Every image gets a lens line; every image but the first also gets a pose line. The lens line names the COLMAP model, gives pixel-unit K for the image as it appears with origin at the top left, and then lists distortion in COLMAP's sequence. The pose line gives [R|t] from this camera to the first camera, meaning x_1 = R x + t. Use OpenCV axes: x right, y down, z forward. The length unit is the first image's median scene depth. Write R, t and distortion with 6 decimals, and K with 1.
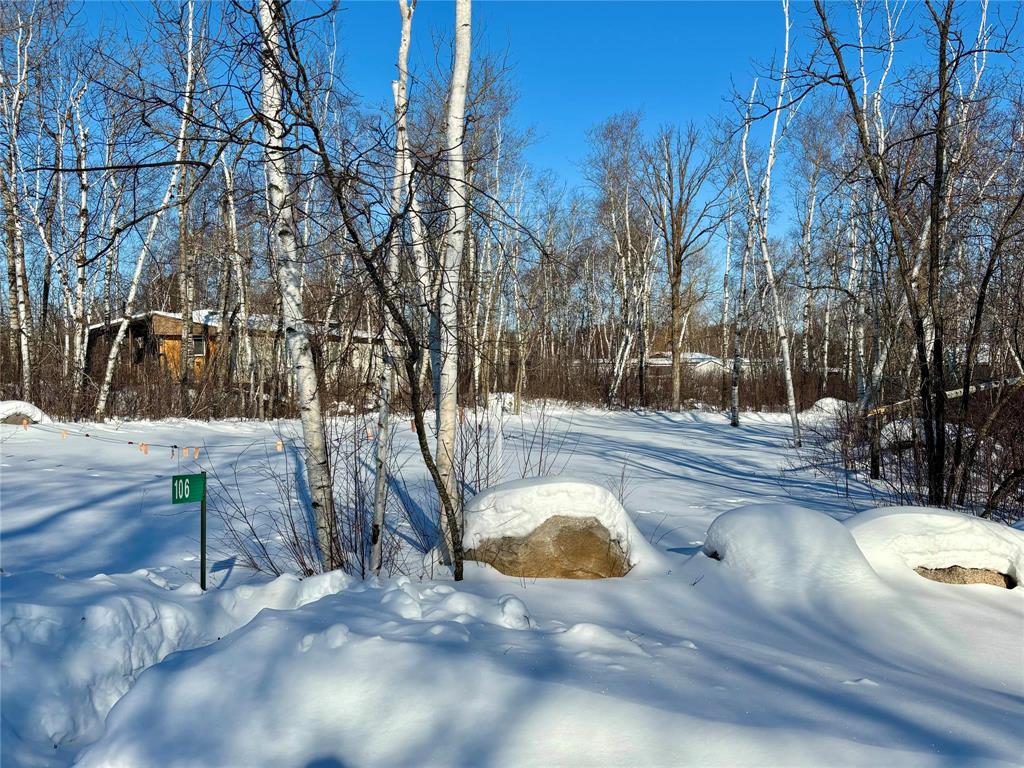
lens RADIAL K [[1075.8, 0, 512.0], [0, 1075.8, 384.0], [0, 0, 1]] dist [0.008295, 0.003704]
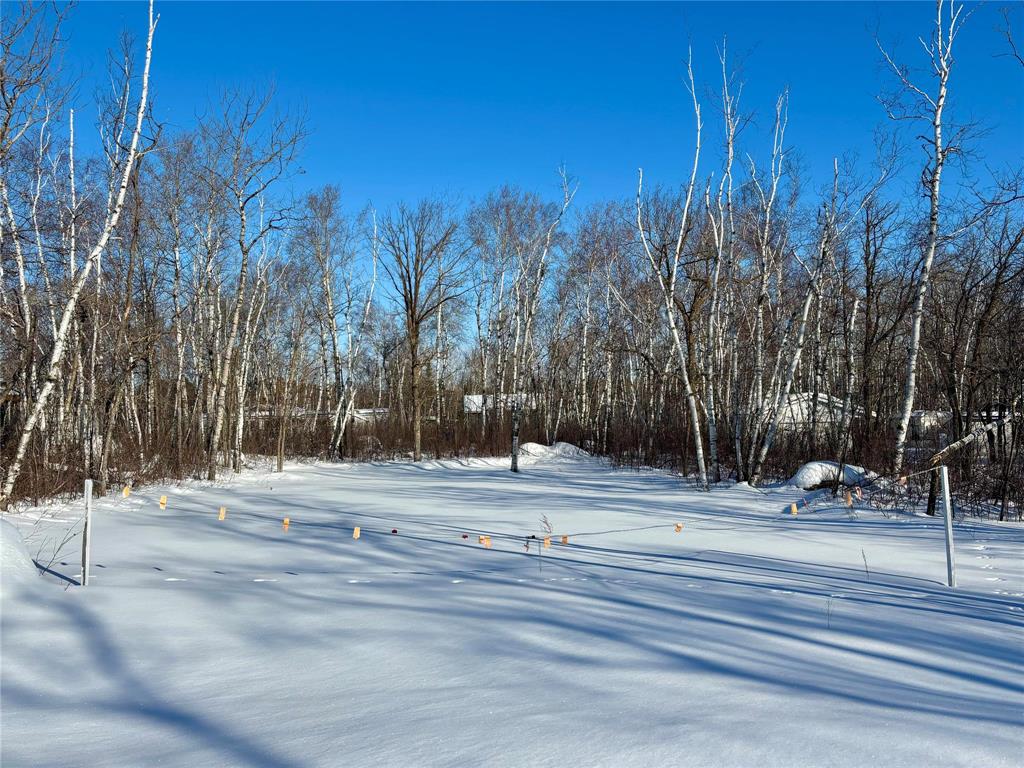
lens RADIAL K [[936.0, 0, 510.3], [0, 936.0, 383.3], [0, 0, 1]] dist [0.018686, 0.012432]
pose [[0.891051, -0.007405, 0.453842, -0.365630], [0.029758, 0.998669, -0.042131, -0.018466], [-0.452926, 0.051046, 0.890086, 0.196308]]
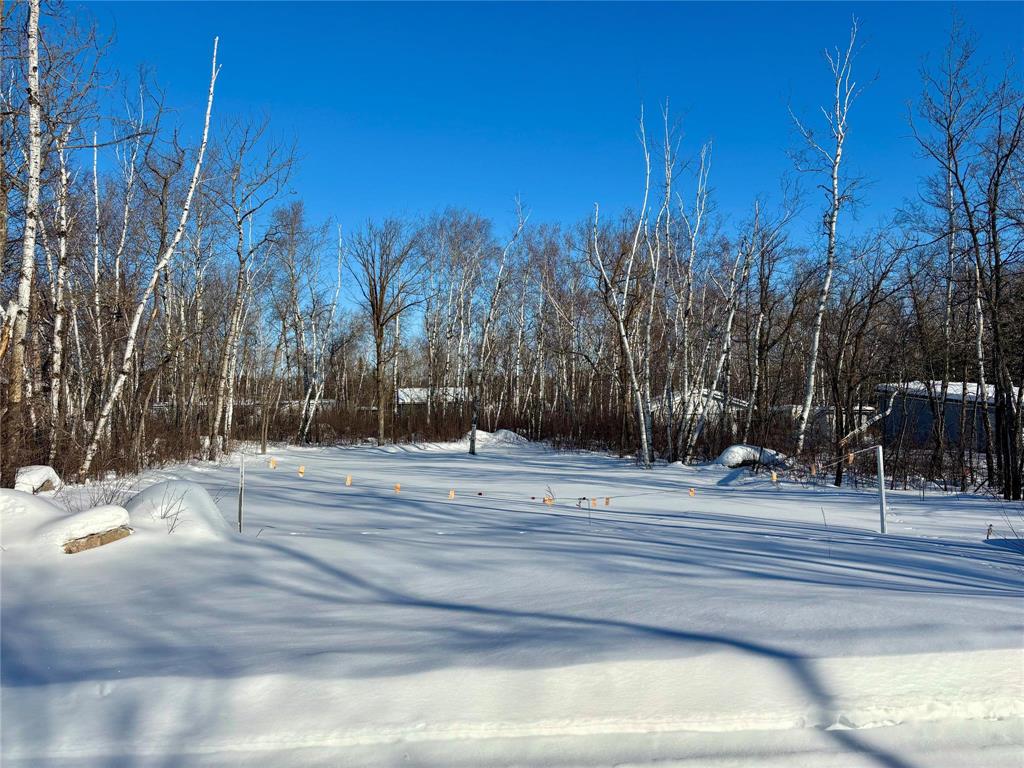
lens RADIAL K [[828.4, 0, 509.8], [0, 828.4, 388.9], [0, 0, 1]] dist [0.007094, 0.012418]
pose [[0.840608, -0.004486, 0.541626, -0.463699], [0.022529, 0.999390, -0.026688, -0.019482], [-0.541175, 0.034636, 0.840196, 0.181963]]
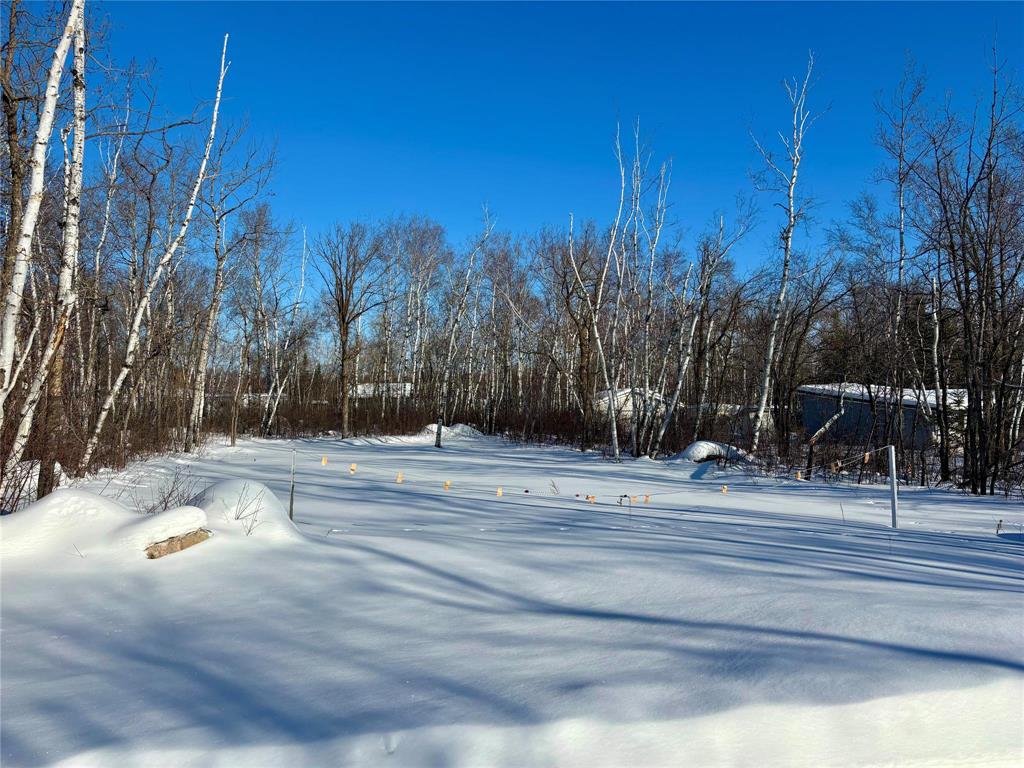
lens RADIAL K [[765.2, 0, 512.0], [0, 765.2, 384.0], [0, 0, 1]] dist [0.017847, -0.005102]
pose [[0.786607, 0.006944, 0.617415, -0.503565], [0.012381, 0.999558, -0.027016, -0.022799], [-0.617330, 0.028895, 0.786173, 0.242666]]
